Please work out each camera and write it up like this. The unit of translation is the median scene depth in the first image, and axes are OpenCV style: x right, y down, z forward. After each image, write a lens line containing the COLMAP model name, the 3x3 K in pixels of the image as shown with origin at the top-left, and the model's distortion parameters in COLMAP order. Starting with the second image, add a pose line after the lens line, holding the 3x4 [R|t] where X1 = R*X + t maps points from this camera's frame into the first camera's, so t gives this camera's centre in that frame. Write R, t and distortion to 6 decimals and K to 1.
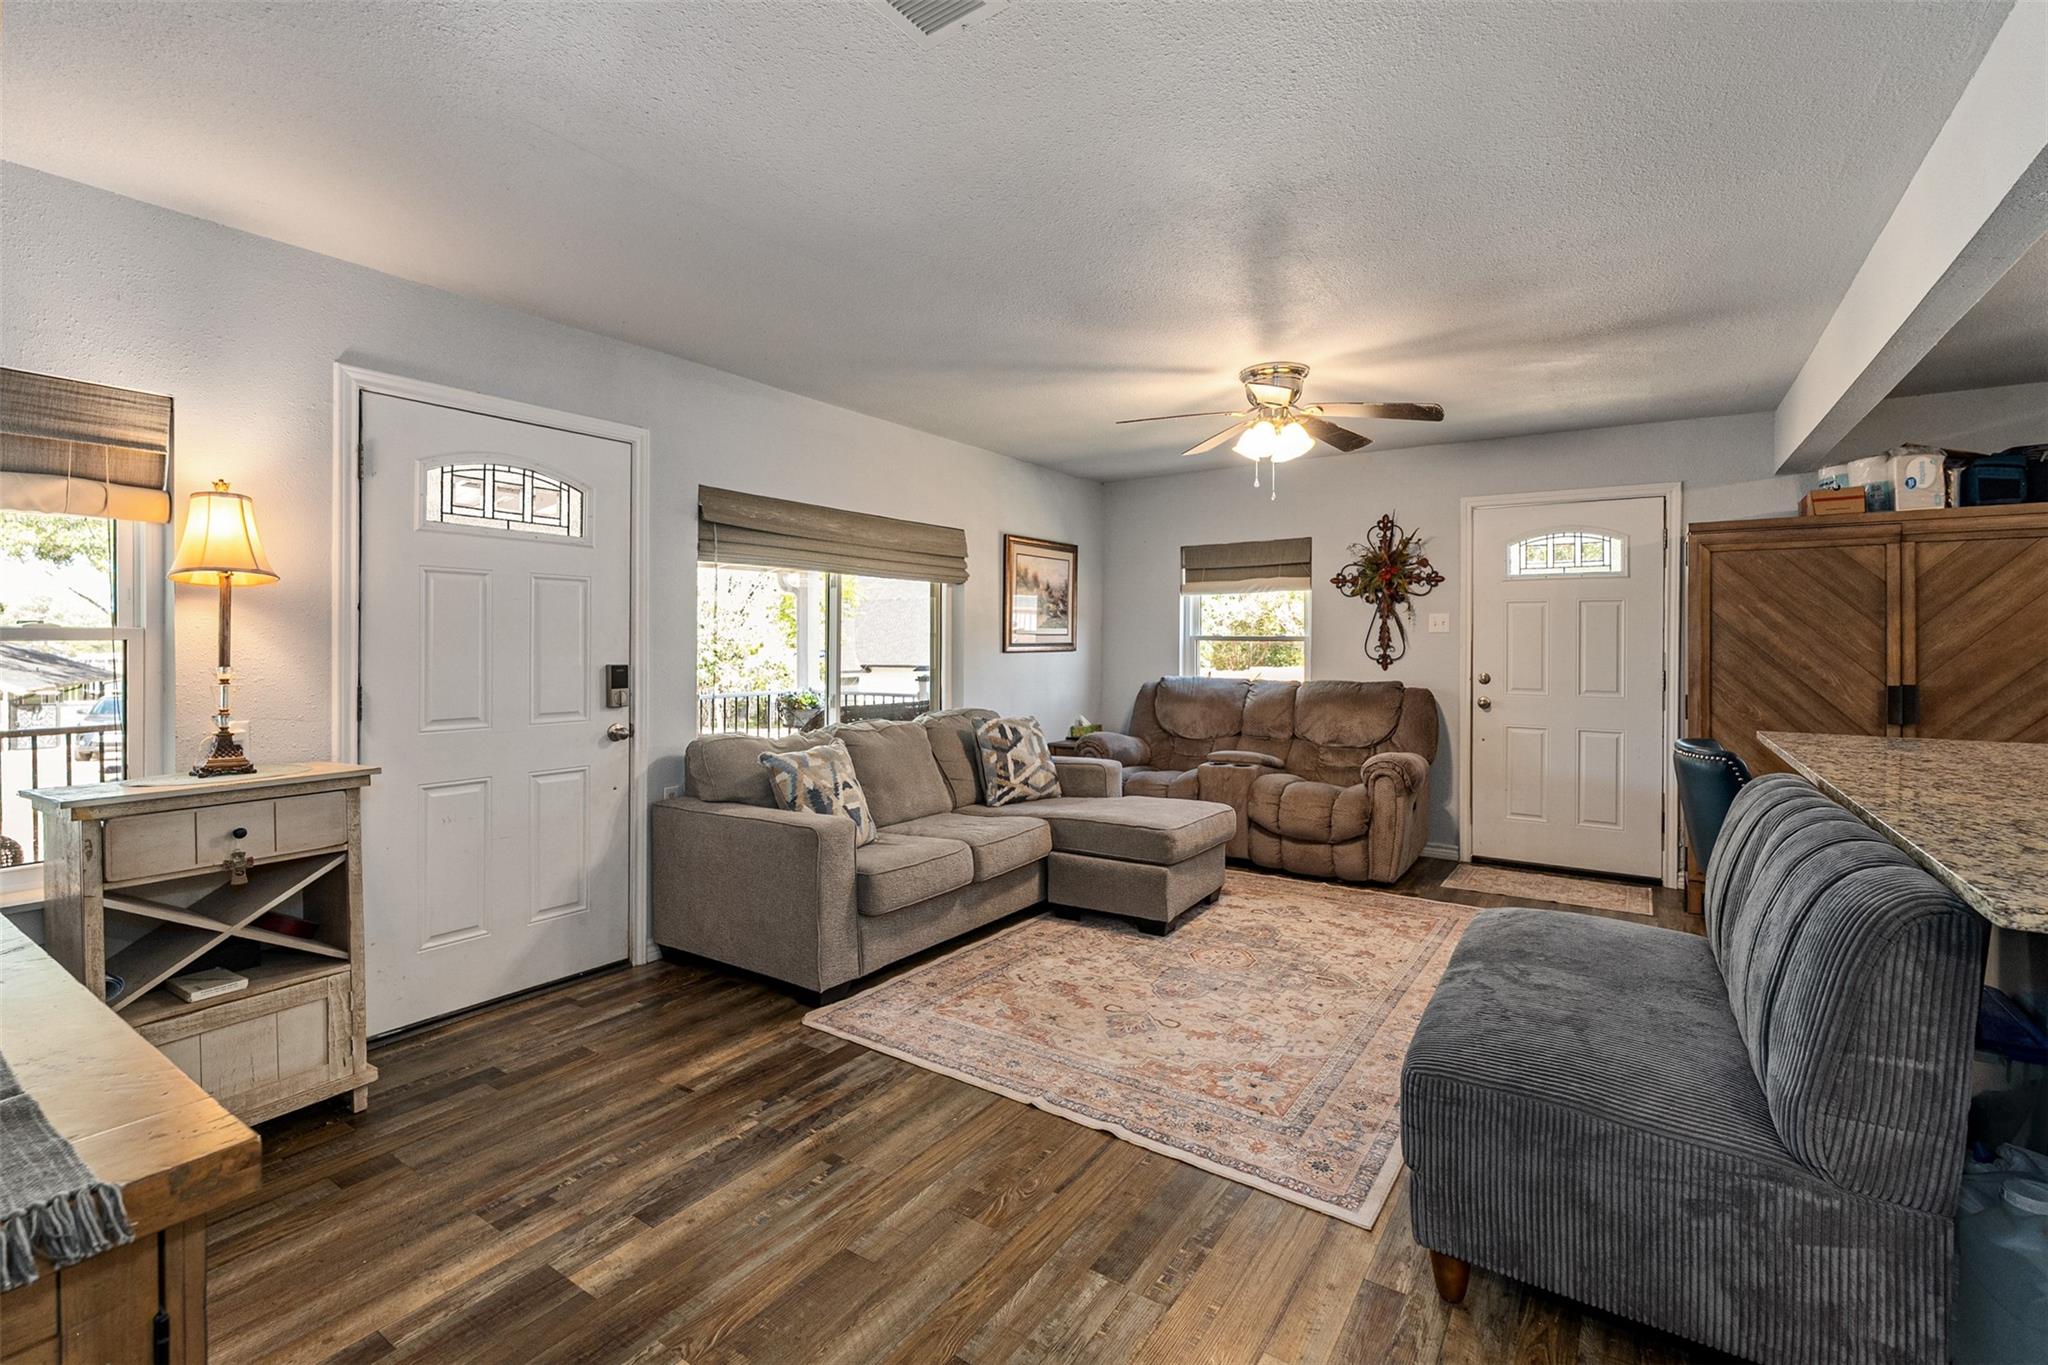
lens RADIAL K [[905.3, 0, 1014.8], [0, 905.3, 642.8], [0, 0, 1]] dist [-0.000448, 0.000083]
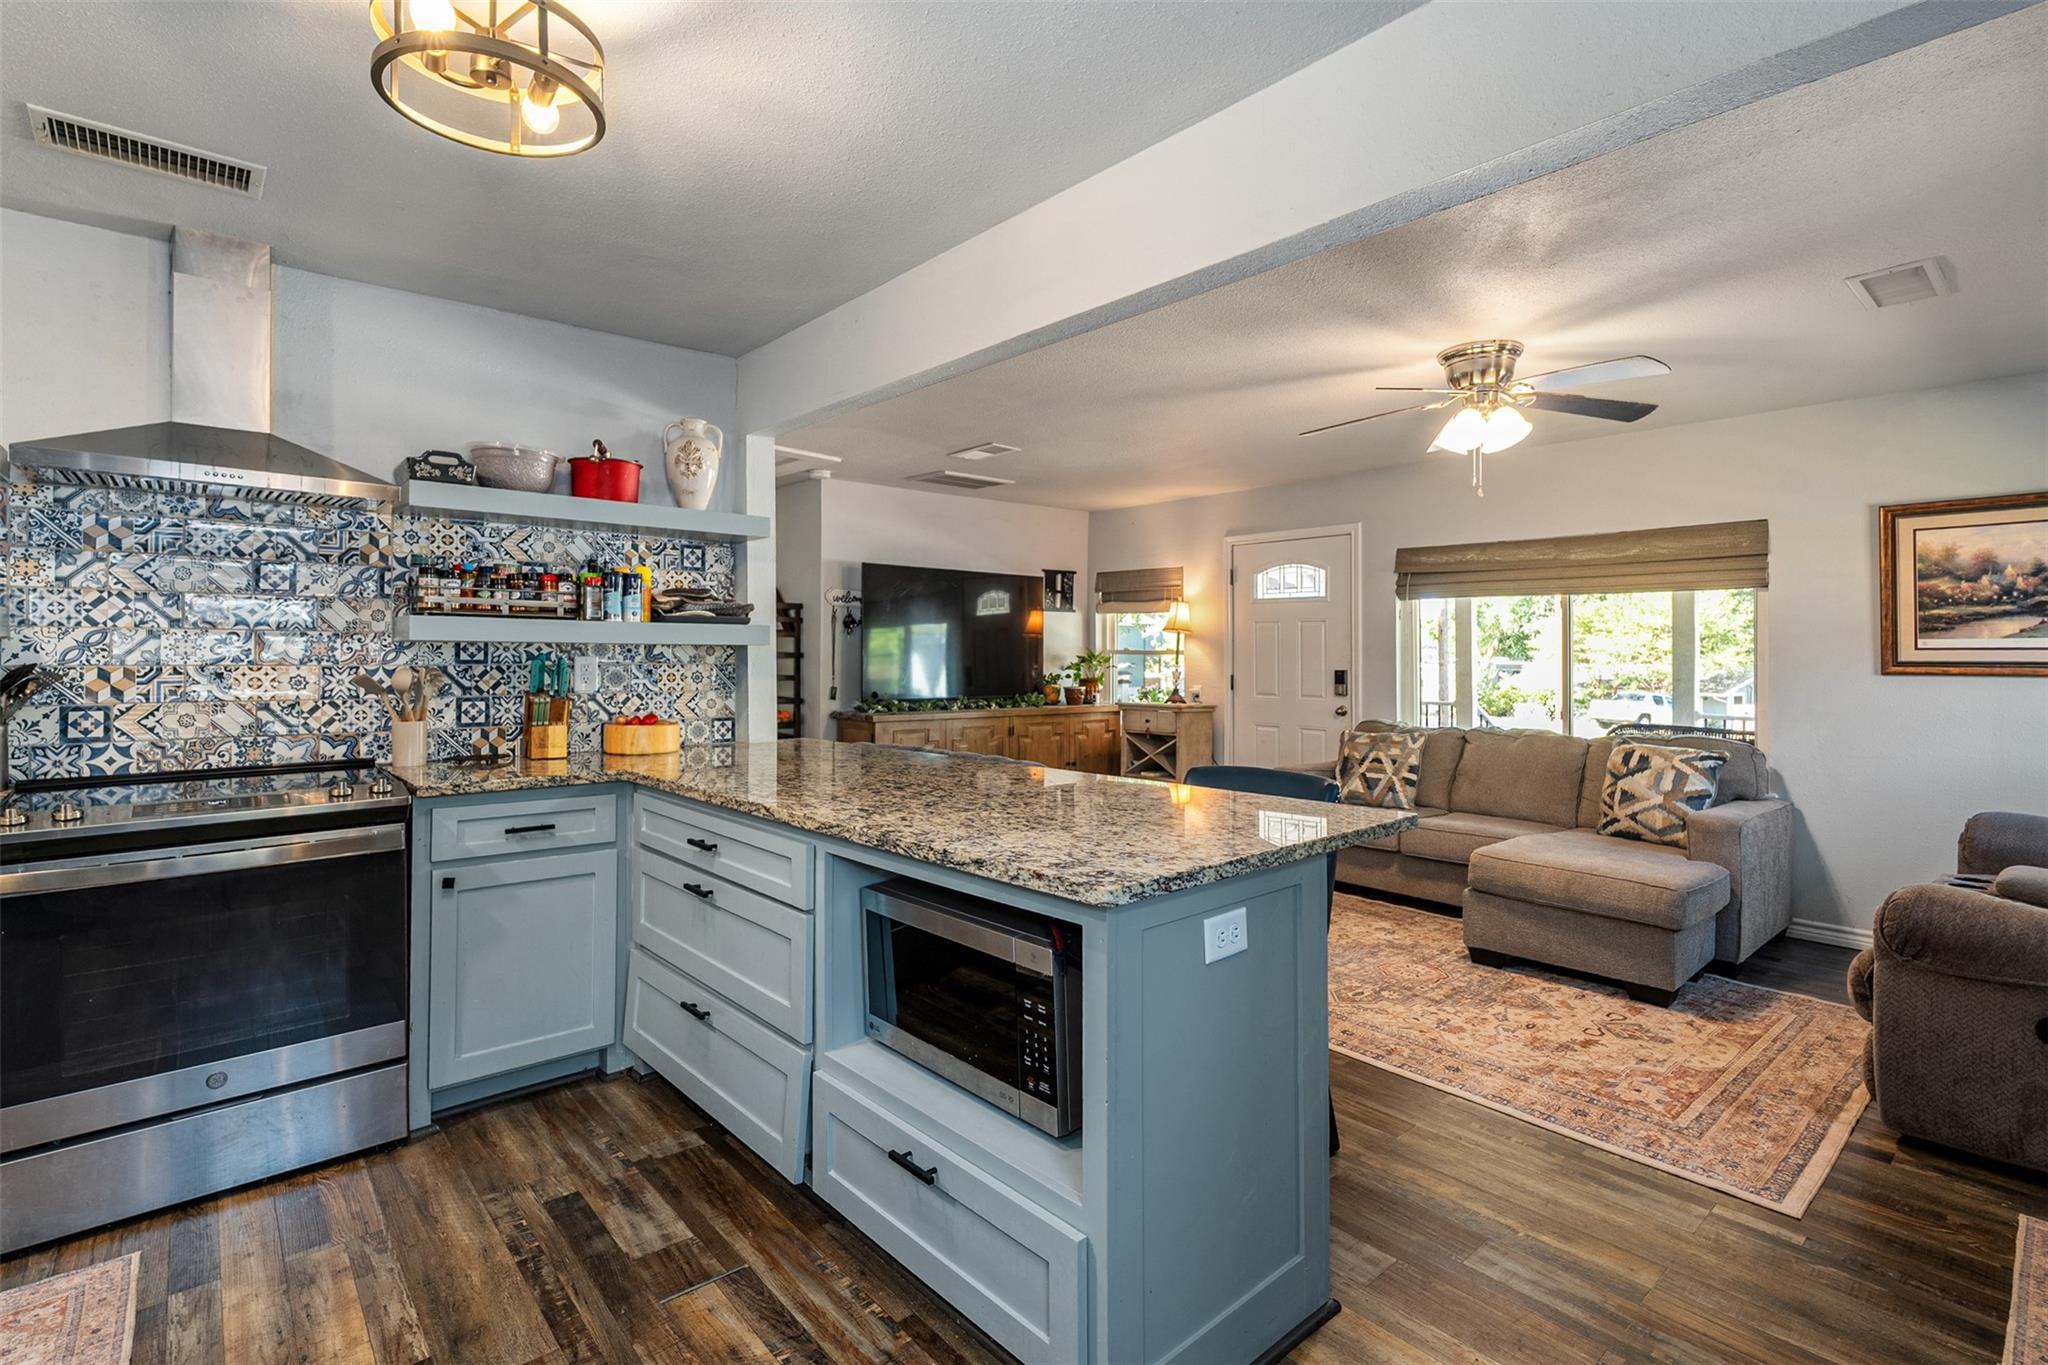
lens RADIAL K [[950.7, 0, 1046.9], [0, 950.7, 640.0], [0, 0, 1]] dist [0.026925, -0.007813]
pose [[-0.236066, -0.017050, -0.971587, 1.306872], [-0.005211, 0.999854, -0.016280, -0.001207], [0.971723, 0.001220, -0.236121, 0.817739]]
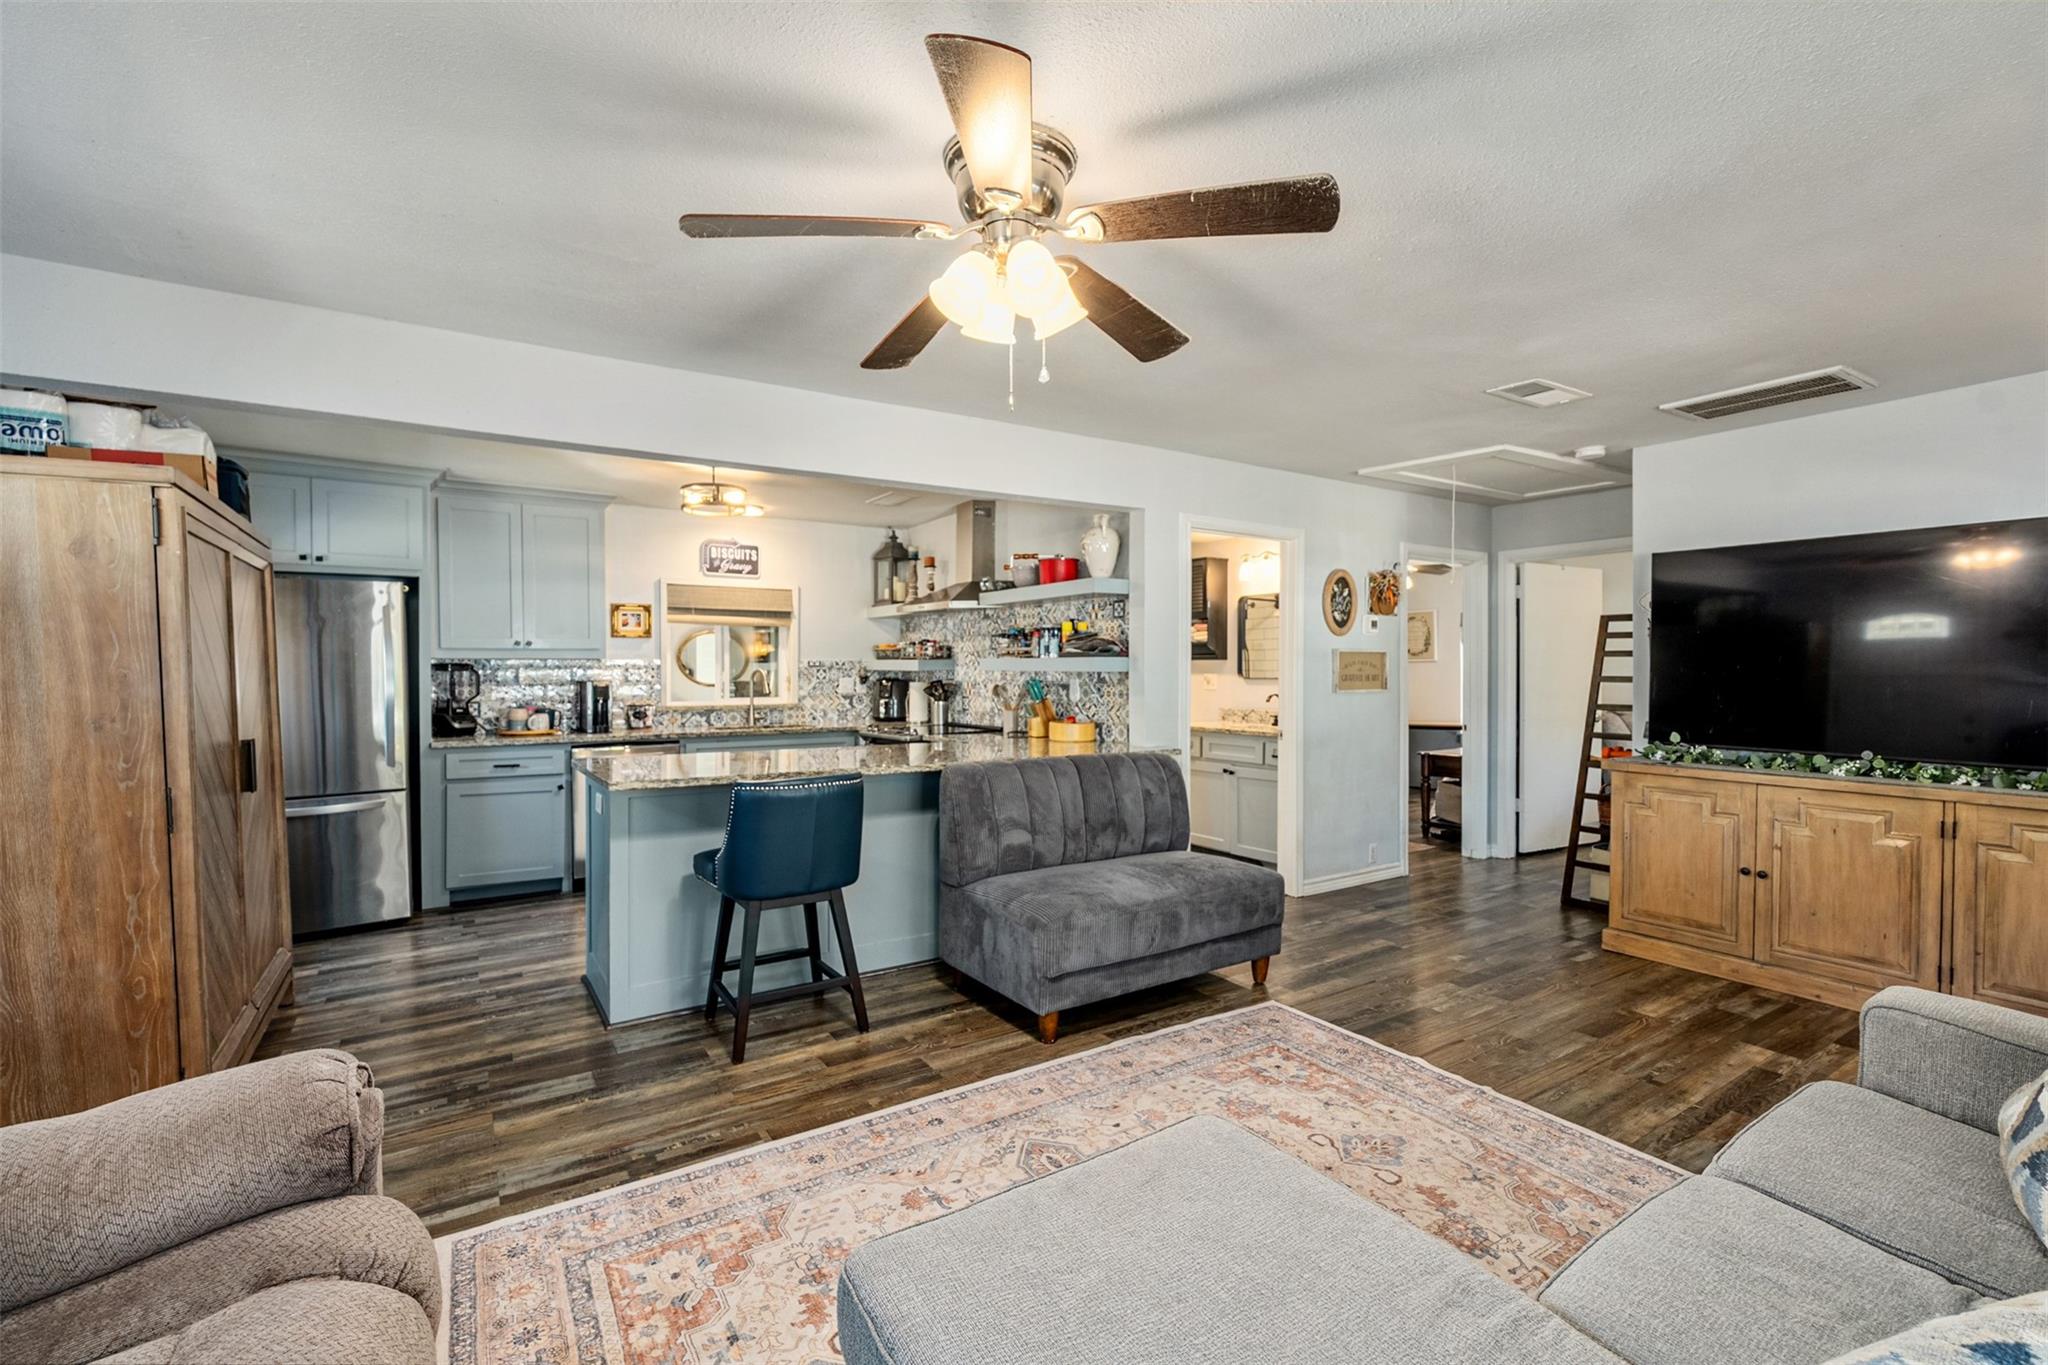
lens RADIAL K [[894.6, 0, 1011.3], [0, 894.6, 688.6], [0, 0, 1]] dist [-0.003371, -0.000280]
pose [[-0.921567, -0.010141, 0.388087, 0.093987], [-0.000835, 0.999708, 0.024140, -0.016145], [-0.388218, 0.021923, -0.921307, 1.478116]]
